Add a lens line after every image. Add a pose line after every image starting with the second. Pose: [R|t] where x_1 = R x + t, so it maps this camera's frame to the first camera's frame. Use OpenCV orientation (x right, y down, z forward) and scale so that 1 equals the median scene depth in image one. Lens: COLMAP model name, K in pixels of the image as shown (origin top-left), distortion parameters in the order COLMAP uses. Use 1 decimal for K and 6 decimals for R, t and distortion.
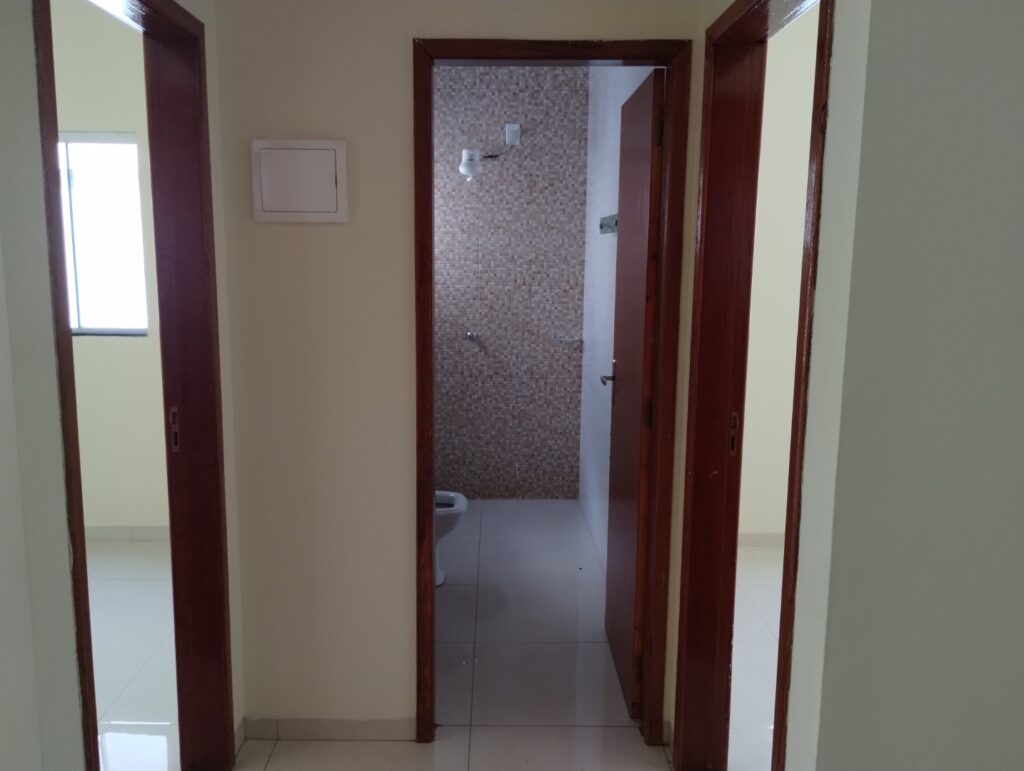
lens RADIAL K [[857.9, 0, 502.9], [0, 857.9, 390.9], [0, 0, 1]] dist [0.052584, -0.069803]
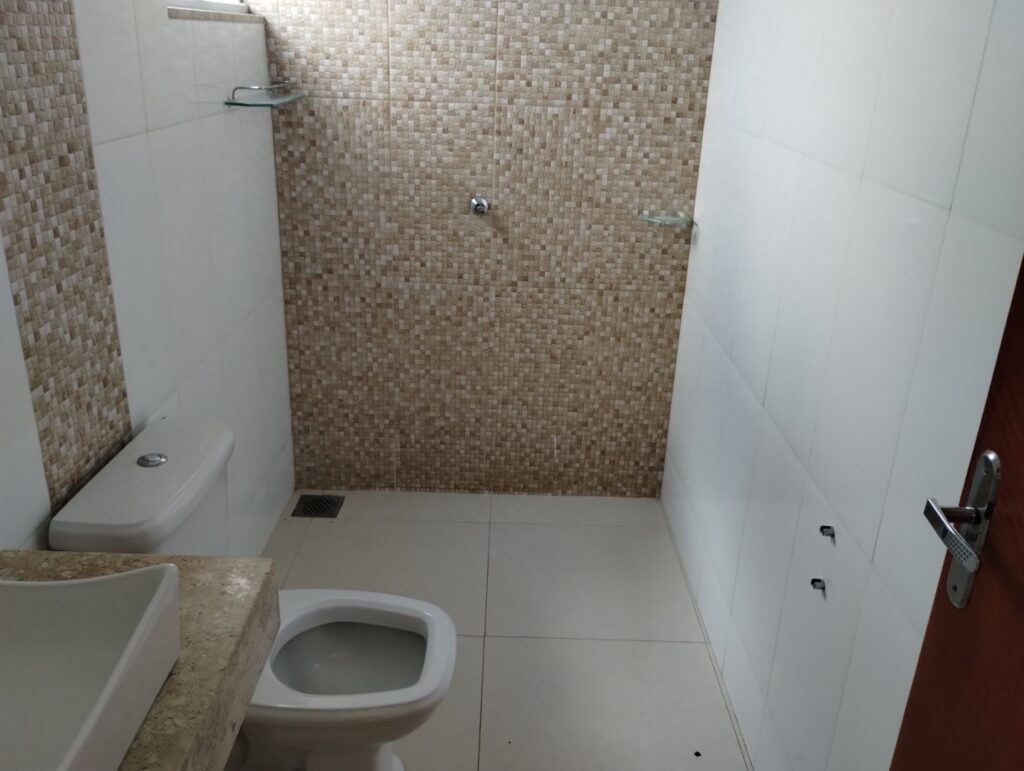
lens RADIAL K [[857.9, 0, 499.6], [0, 857.9, 378.5], [0, 0, 1]] dist [0.052584, -0.069803]
pose [[0.999219, 0.032228, -0.022845, -0.008819], [-0.026712, 0.977270, 0.210310, -0.071673], [0.029104, -0.209535, 0.977368, 0.468656]]
